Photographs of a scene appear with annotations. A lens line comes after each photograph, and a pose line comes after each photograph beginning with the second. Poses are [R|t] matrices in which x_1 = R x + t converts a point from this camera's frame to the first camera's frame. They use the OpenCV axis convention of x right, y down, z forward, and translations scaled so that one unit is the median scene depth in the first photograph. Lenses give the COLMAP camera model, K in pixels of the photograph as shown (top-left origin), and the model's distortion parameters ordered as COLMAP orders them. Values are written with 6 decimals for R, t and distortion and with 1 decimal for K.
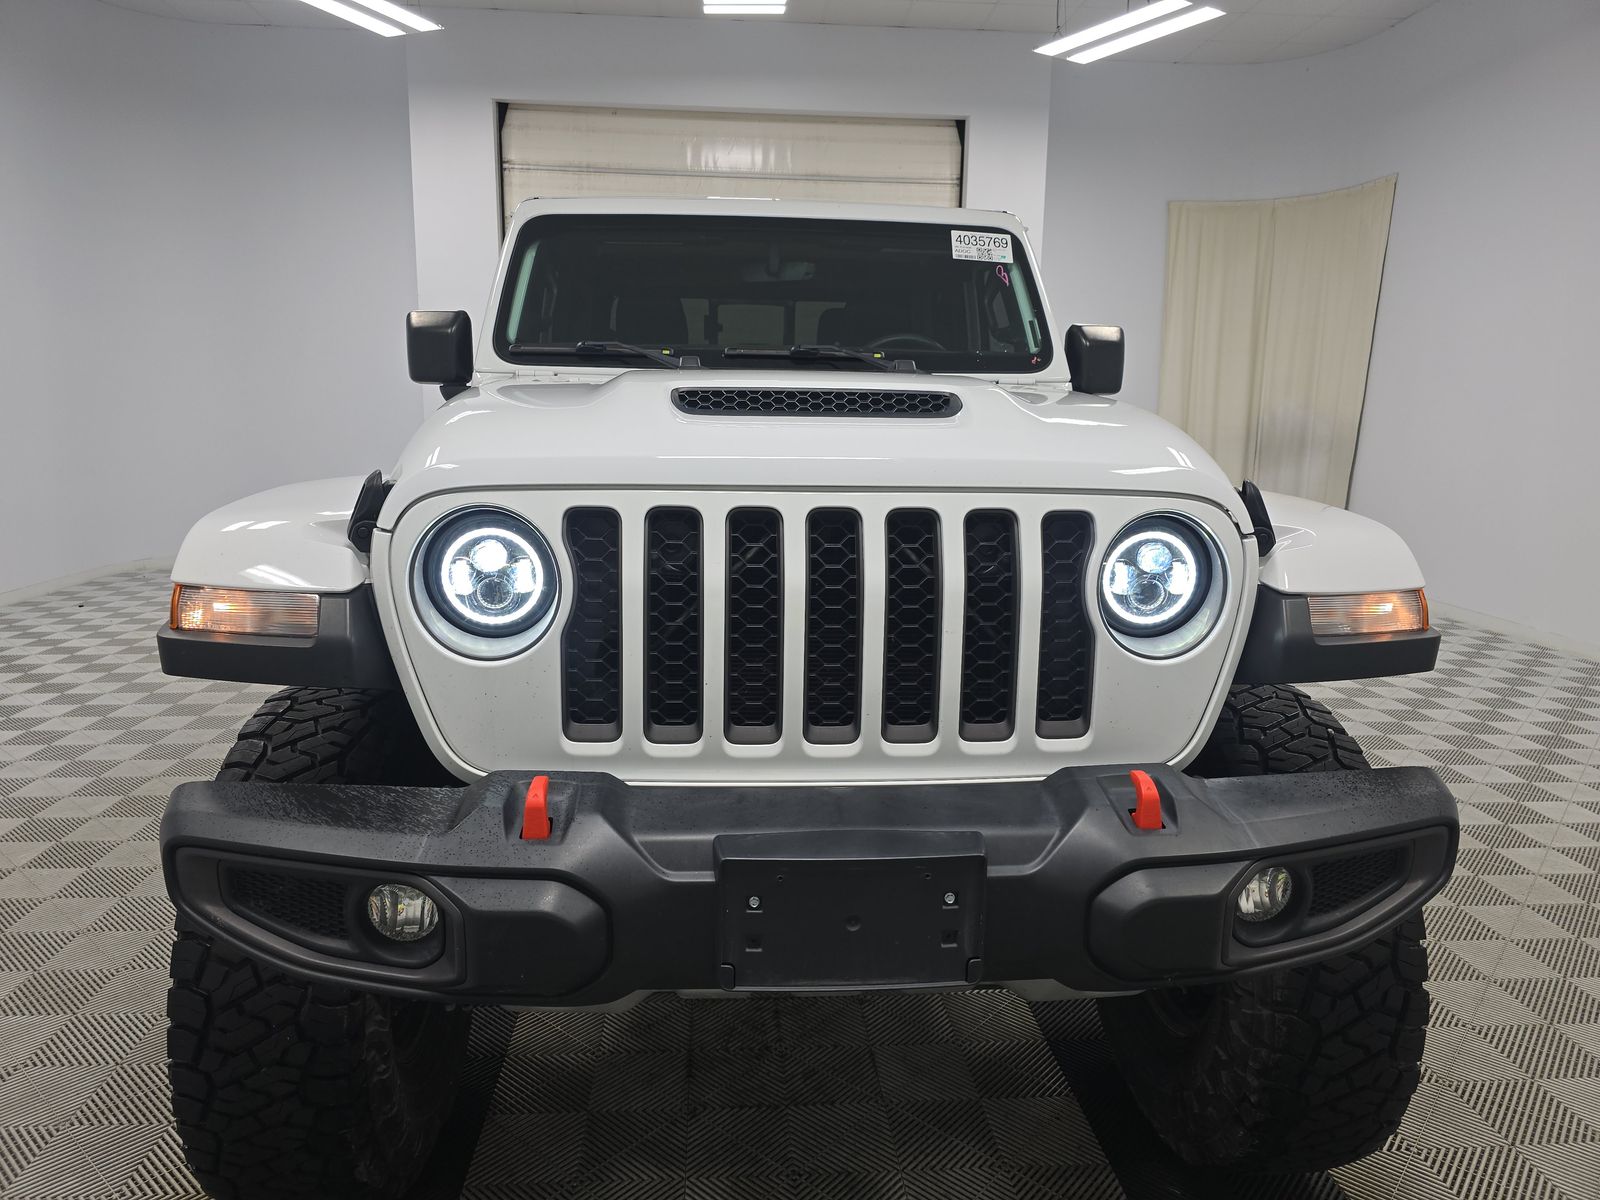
lens RADIAL K [[1073.4, 0, 788.3], [0, 1073.4, 600.3], [0, 0, 1]] dist [0.043247, -0.028041]
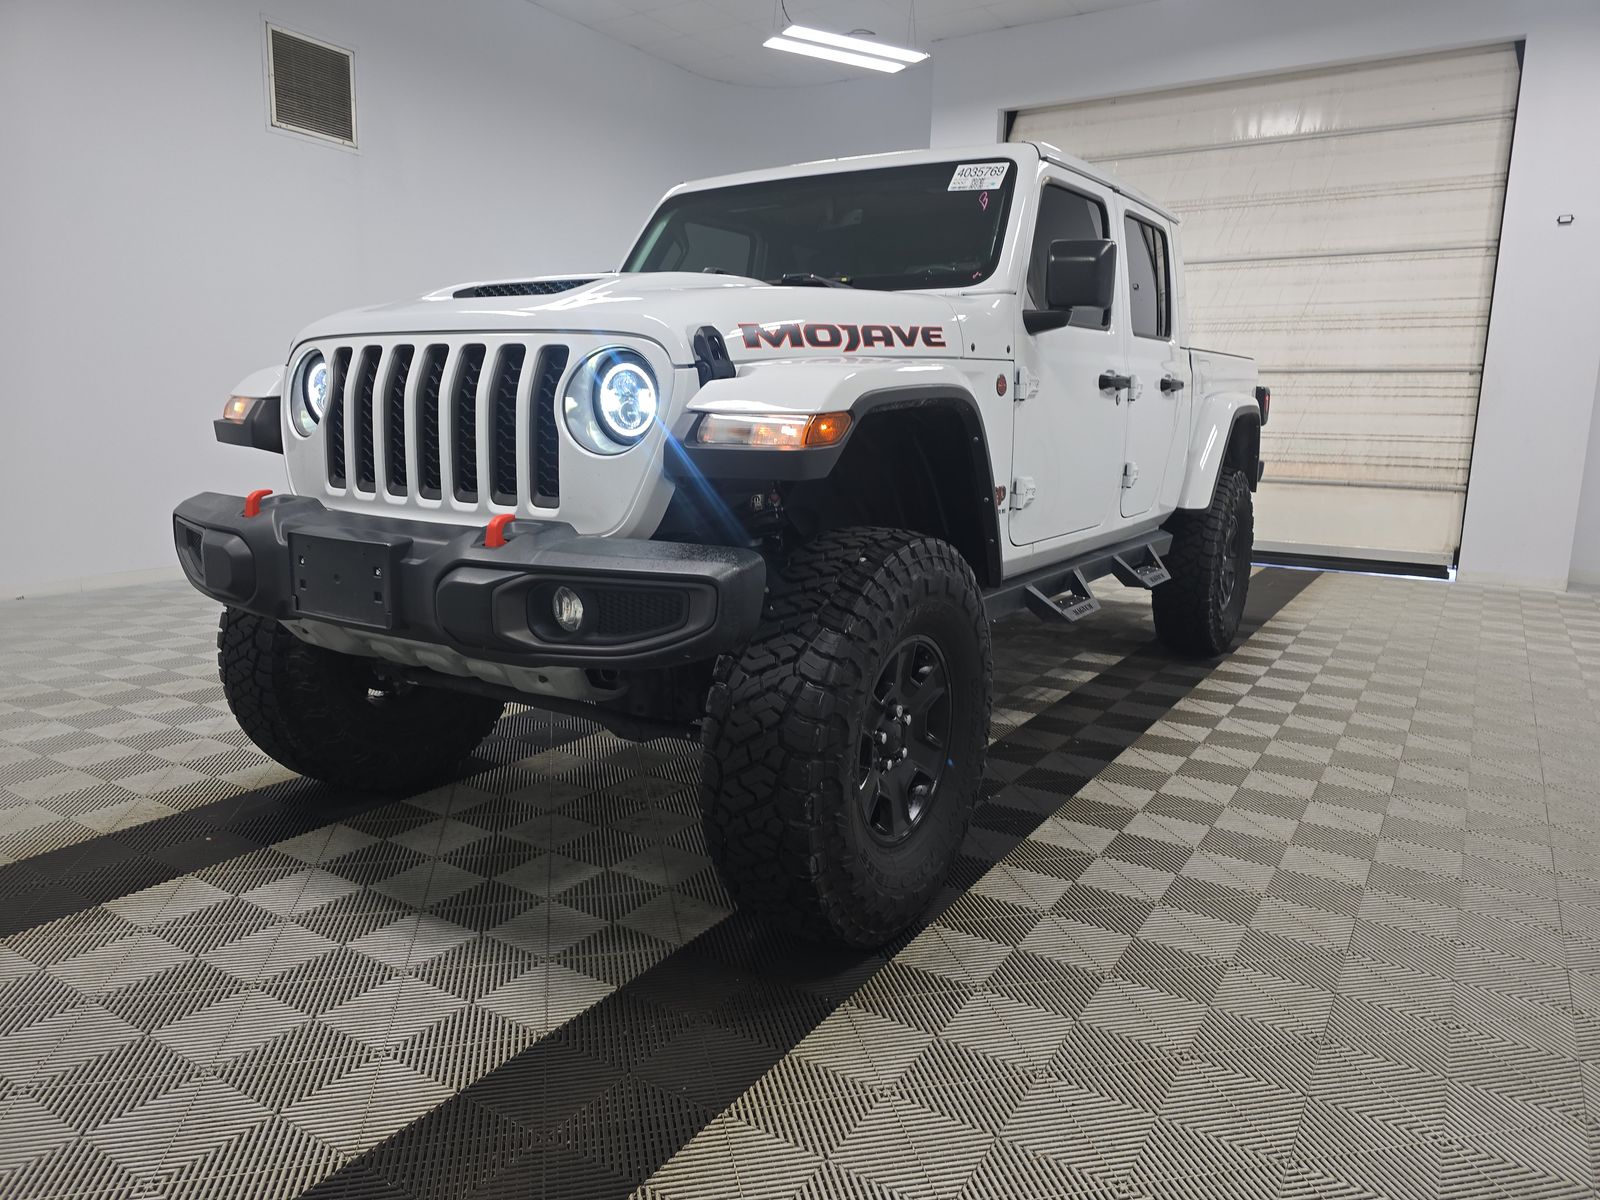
lens RADIAL K [[1073.4, 0, 793.1], [0, 1073.4, 588.8], [0, 0, 1]] dist [0.043247, -0.028041]
pose [[0.803565, 0.100414, -0.586685, 0.670226], [-0.114689, 0.993317, 0.012925, 0.088779], [0.584063, 0.056900, 0.809712, 0.024184]]
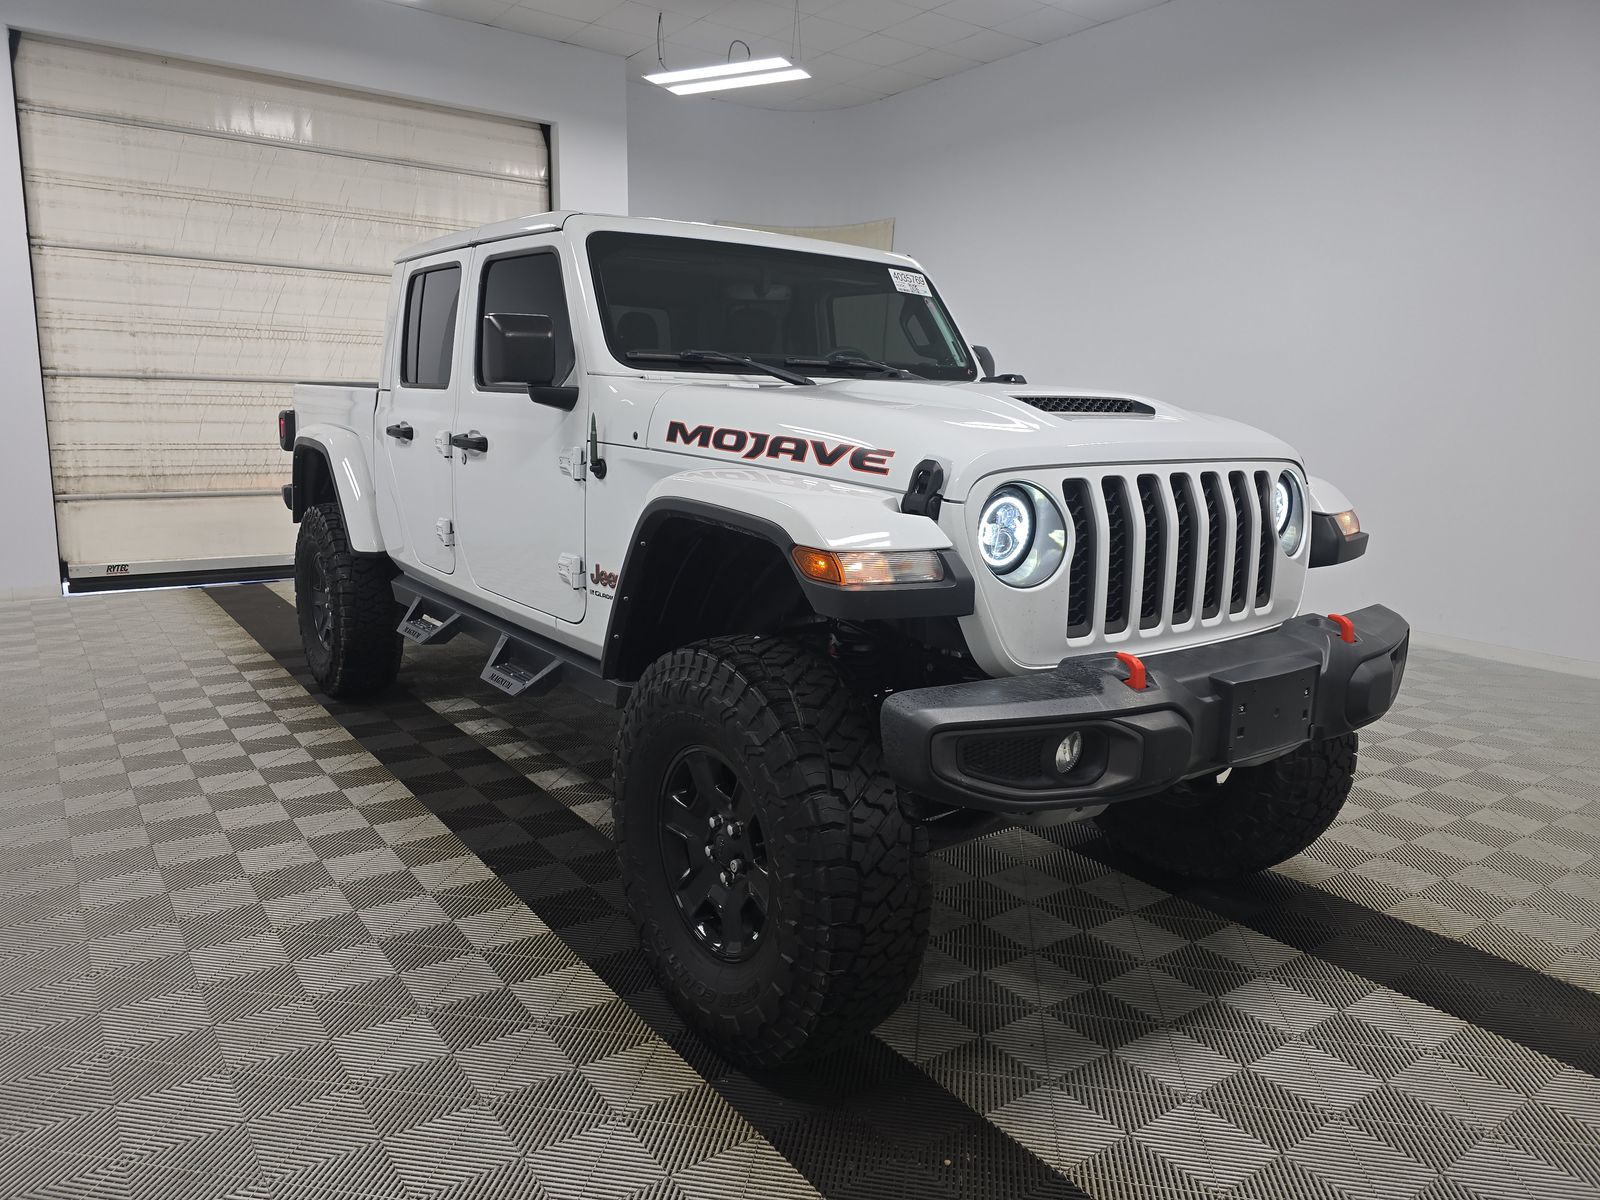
lens RADIAL K [[1073.4, 0, 777.9], [0, 1073.4, 609.3], [0, 0, 1]] dist [0.043247, -0.028041]
pose [[0.855619, -0.096799, 0.508474, -0.617182], [0.087786, 0.995264, 0.041751, -0.002961], [-0.510107, 0.008914, 0.860065, -0.032880]]
